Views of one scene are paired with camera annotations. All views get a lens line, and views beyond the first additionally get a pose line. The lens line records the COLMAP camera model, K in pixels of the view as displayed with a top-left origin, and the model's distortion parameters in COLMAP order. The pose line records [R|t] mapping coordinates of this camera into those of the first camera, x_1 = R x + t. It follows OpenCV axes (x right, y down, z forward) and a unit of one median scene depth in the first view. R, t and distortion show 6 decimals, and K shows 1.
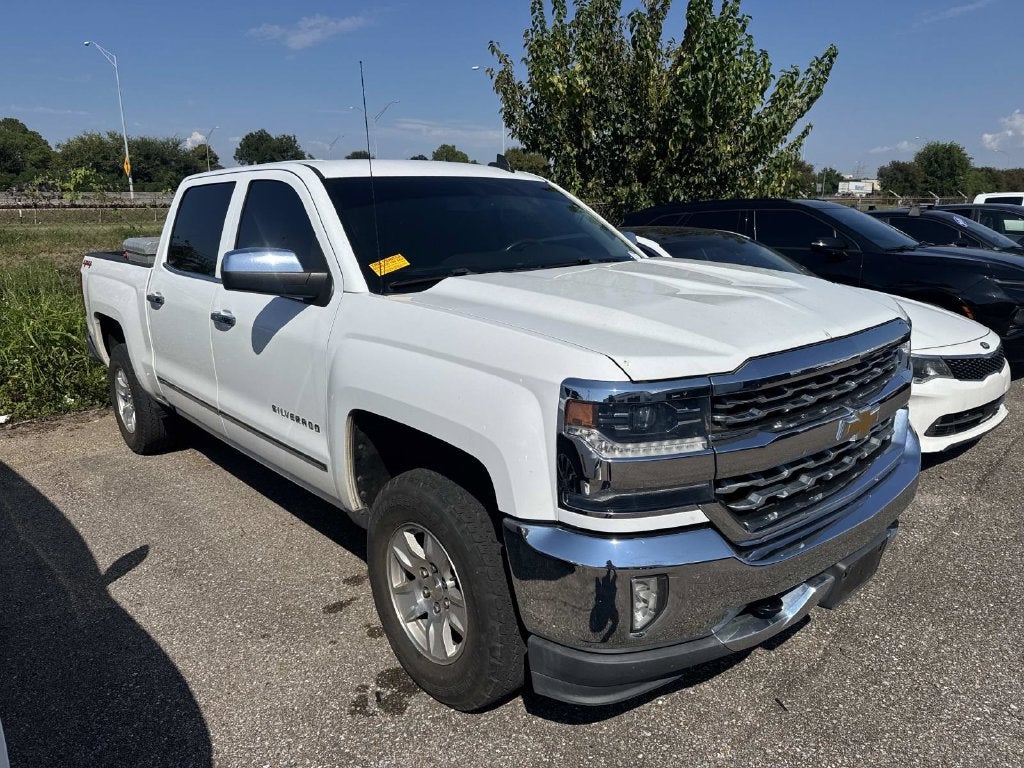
lens RADIAL K [[727.3, 0, 510.1], [0, 727.3, 382.0], [0, 0, 1]] dist [0.015029, -0.020410]
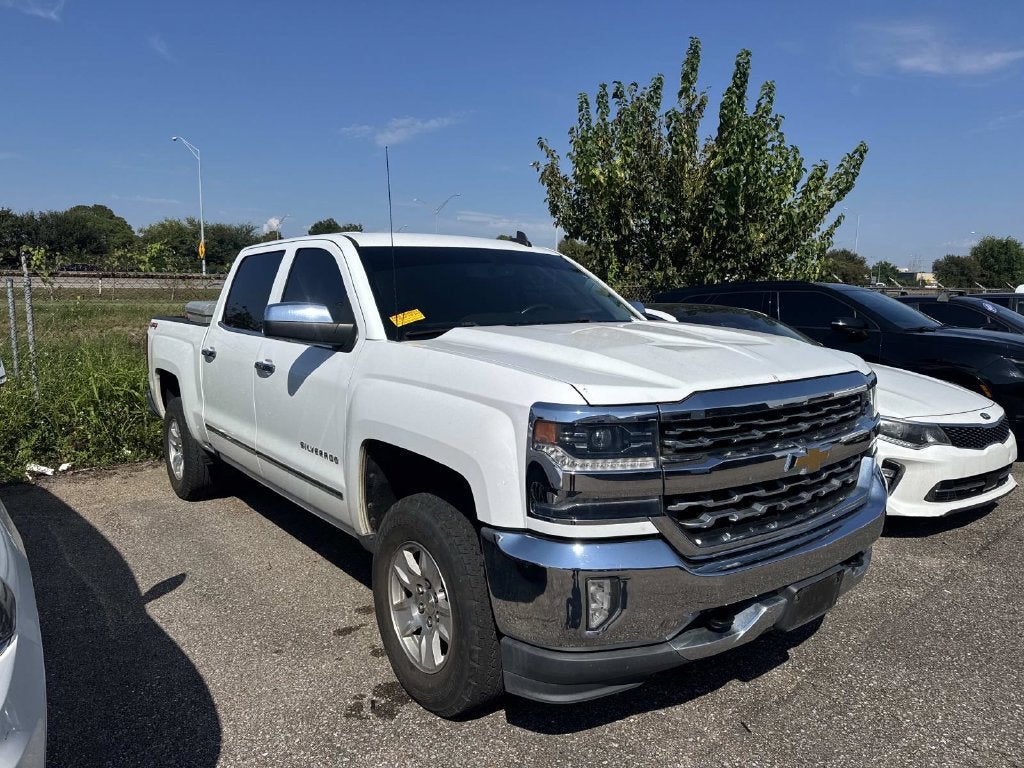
lens RADIAL K [[727.3, 0, 518.8], [0, 727.3, 380.3], [0, 0, 1]] dist [0.015029, -0.020410]
pose [[0.997952, 0.023964, -0.059305, 0.048866], [-0.030770, 0.992697, -0.116646, 0.039664], [0.056076, 0.118231, 0.991401, -0.067259]]
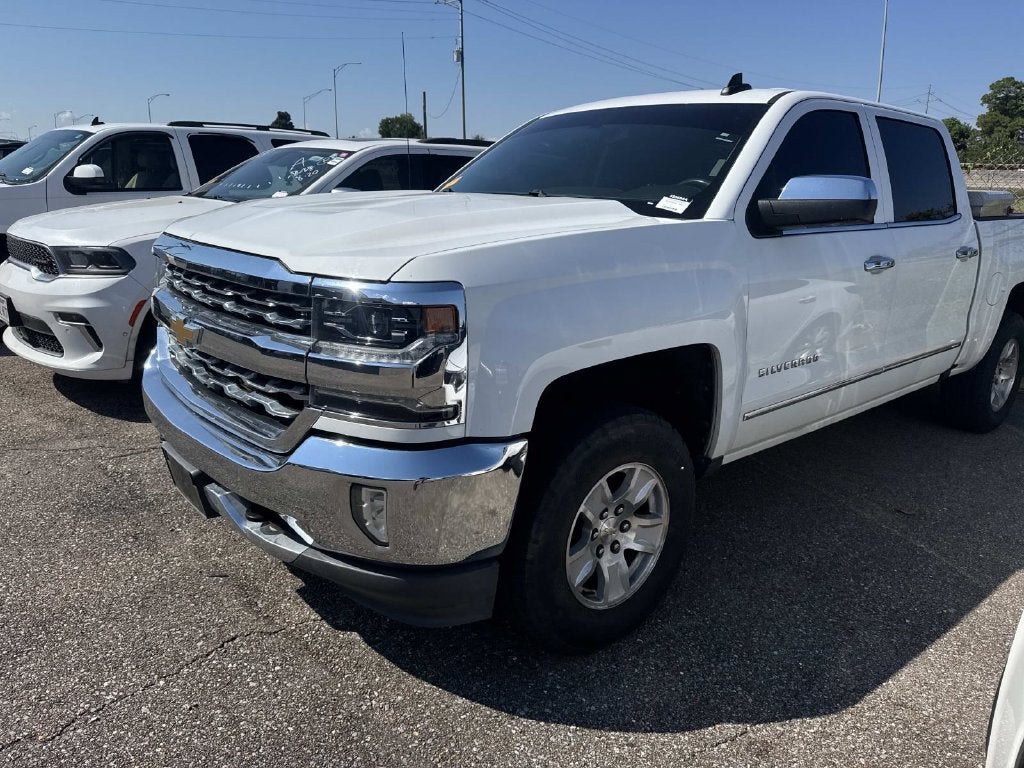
lens RADIAL K [[727.3, 0, 514.8], [0, 727.3, 388.0], [0, 0, 1]] dist [0.015029, -0.020410]
pose [[-0.017861, 0.287682, -0.957559, 0.703510], [-0.264092, 0.922343, 0.282028, -0.131590], [0.964332, 0.257921, 0.059500, 0.678460]]
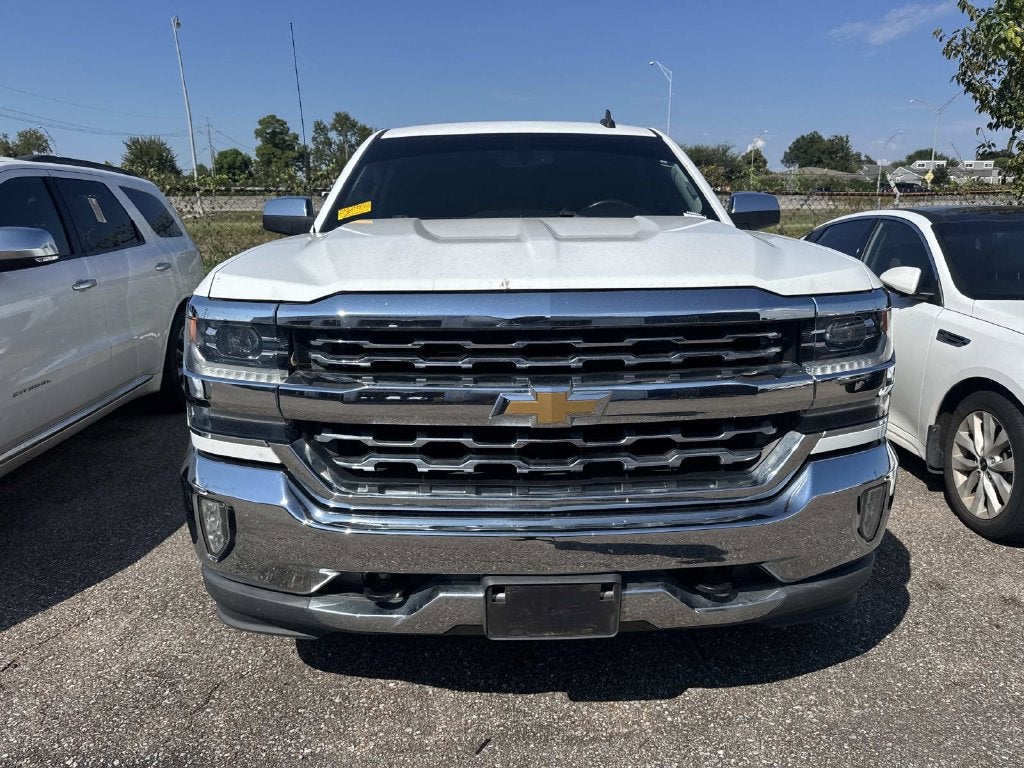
lens RADIAL K [[727.3, 0, 523.1], [0, 727.3, 381.4], [0, 0, 1]] dist [0.015029, -0.020410]
pose [[0.768662, 0.150864, -0.621610, 0.444480], [-0.154995, 0.986757, 0.047824, -0.000913], [0.620593, 0.059586, 0.781866, 0.196243]]
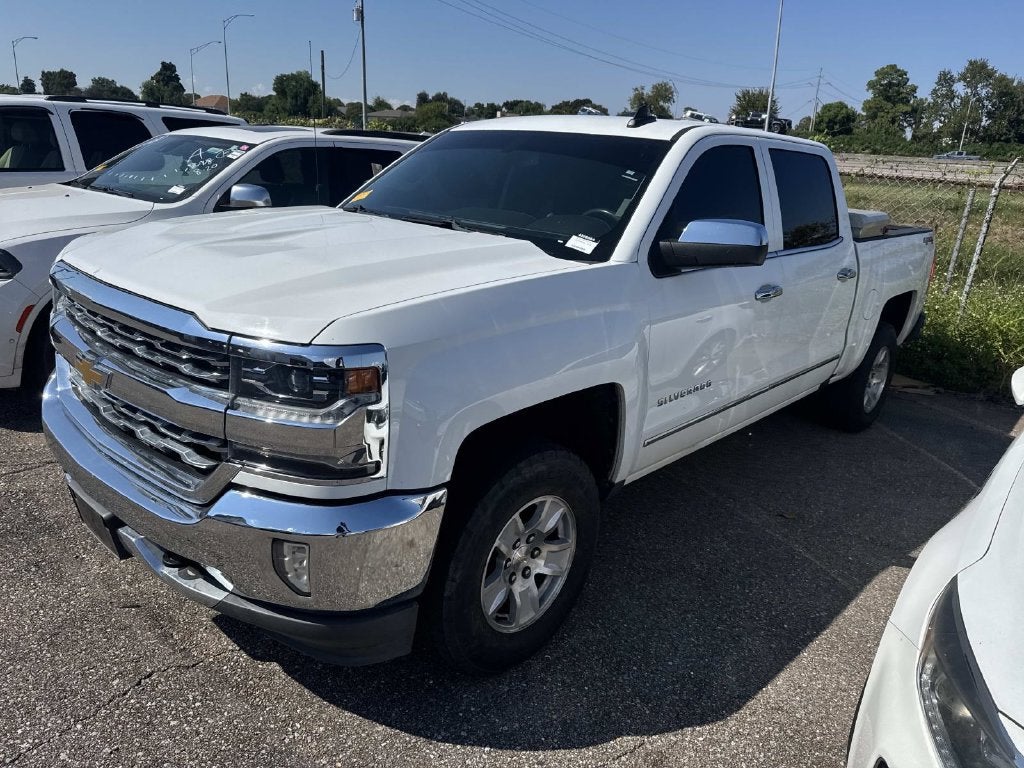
lens RADIAL K [[727.3, 0, 503.9], [0, 727.3, 399.6], [0, 0, 1]] dist [0.015029, -0.020410]
pose [[0.093186, 0.340528, -0.935605, 0.706723], [-0.298302, 0.906076, 0.300070, -0.177556], [0.949912, 0.251131, 0.186014, 0.656943]]
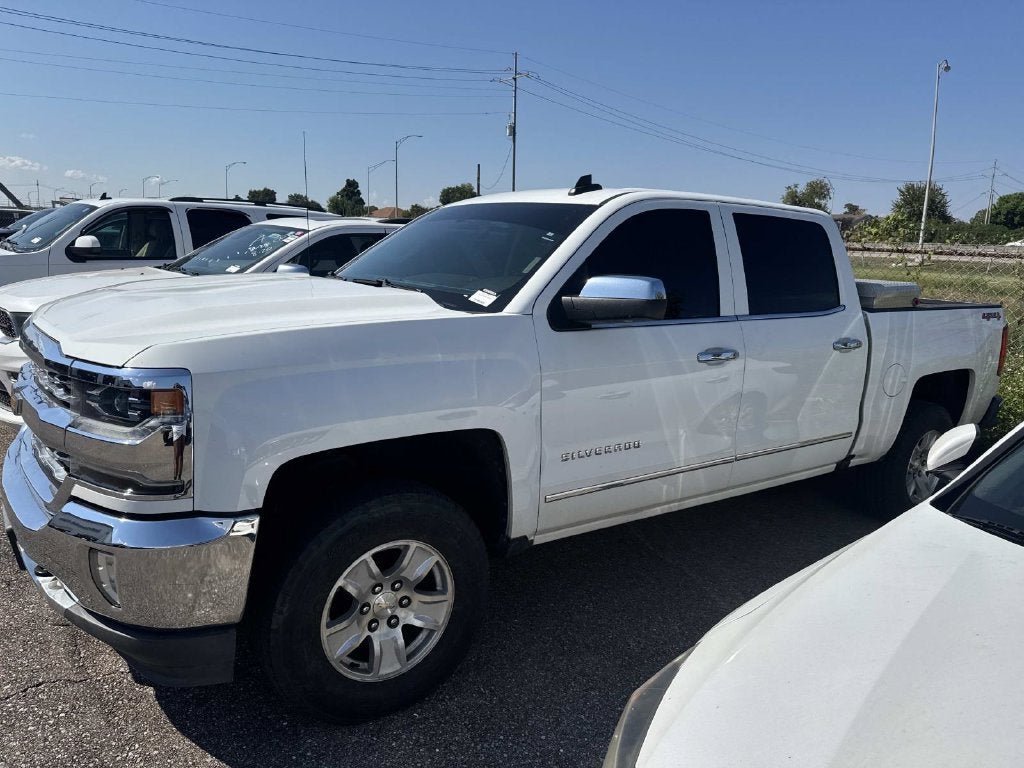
lens RADIAL K [[727.3, 0, 502.3], [0, 727.3, 385.1], [0, 0, 1]] dist [0.015029, -0.020410]
pose [[-0.112595, 0.198974, -0.973515, 0.720987], [-0.278604, 0.934123, 0.223146, -0.205036], [0.953783, 0.296350, -0.049743, 0.856231]]
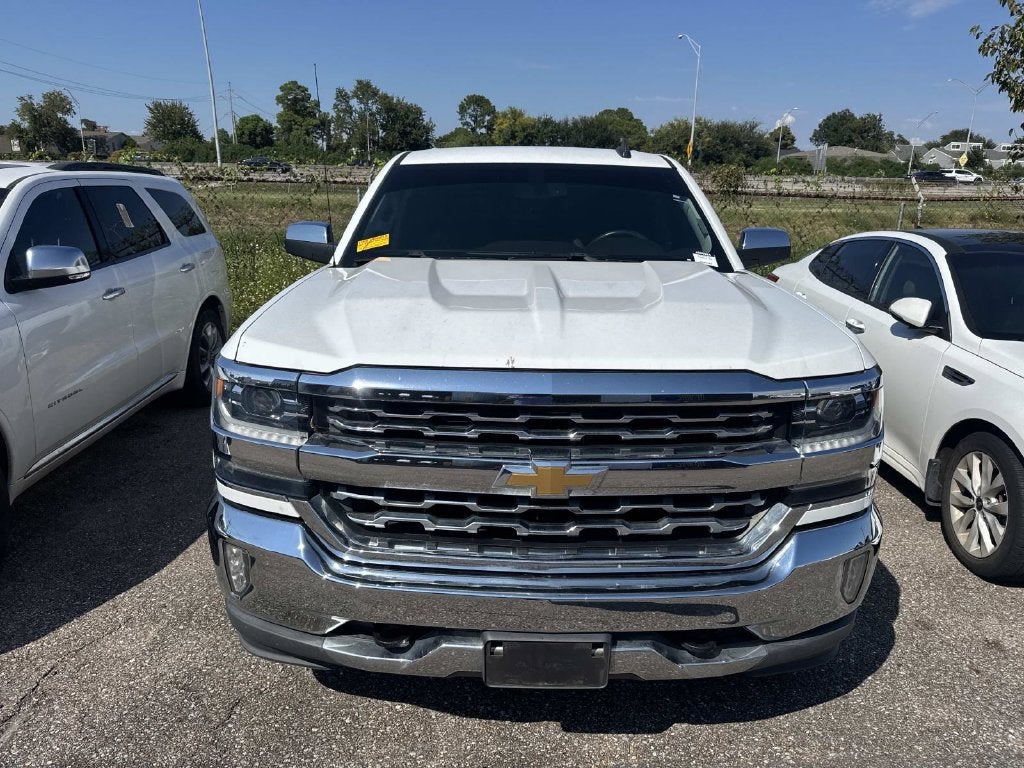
lens RADIAL K [[727.3, 0, 515.3], [0, 727.3, 390.8], [0, 0, 1]] dist [0.015029, -0.020410]
pose [[0.743804, 0.204818, -0.636243, 0.454748], [-0.183174, 0.977913, 0.100667, -0.054127], [0.642809, 0.041667, 0.764892, 0.178511]]
